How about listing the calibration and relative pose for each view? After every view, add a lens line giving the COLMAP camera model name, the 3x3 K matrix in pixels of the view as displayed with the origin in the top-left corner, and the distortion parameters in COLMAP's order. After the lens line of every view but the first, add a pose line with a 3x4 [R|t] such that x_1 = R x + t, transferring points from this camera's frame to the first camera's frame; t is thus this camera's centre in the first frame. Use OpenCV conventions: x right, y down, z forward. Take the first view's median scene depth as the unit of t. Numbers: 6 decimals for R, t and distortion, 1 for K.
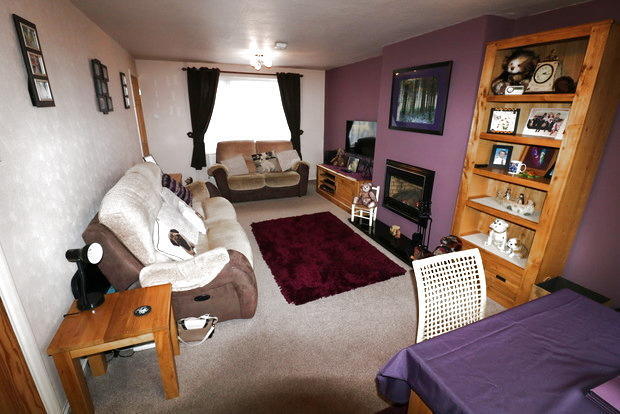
lens RADIAL K [[288.2, 0, 306.3], [0, 288.2, 201.2], [0, 0, 1]] dist [-0.003590, -0.000968]
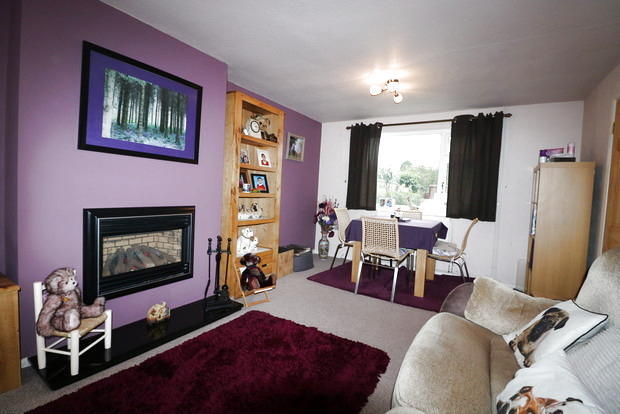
lens RADIAL K [[288.2, 0, 306.3], [0, 288.2, 201.2], [0, 0, 1]] dist [-0.003590, -0.000968]
pose [[-0.590415, -0.070622, 0.804004, -0.413592], [0.194175, 0.954476, 0.226431, -0.233854], [-0.783394, 0.289806, -0.549824, 1.154456]]
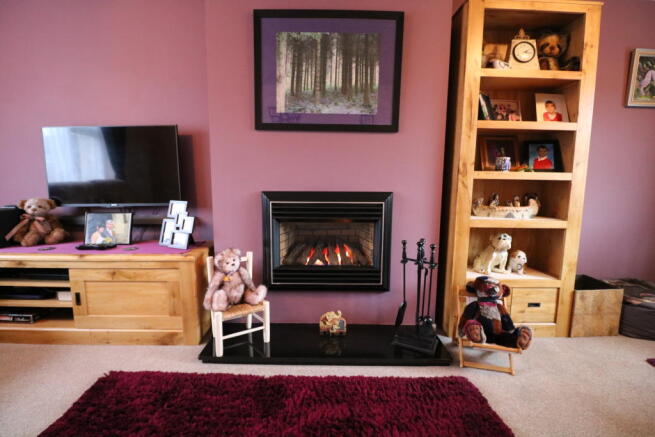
lens RADIAL K [[304.4, 0, 323.6], [0, 304.4, 212.4], [0, 0, 1]] dist [-0.003590, -0.000968]
pose [[0.352274, -0.114211, 0.928902, -0.191568], [0.279907, 0.959954, 0.011878, -0.105157], [-0.893059, 0.255822, 0.370135, 0.866800]]
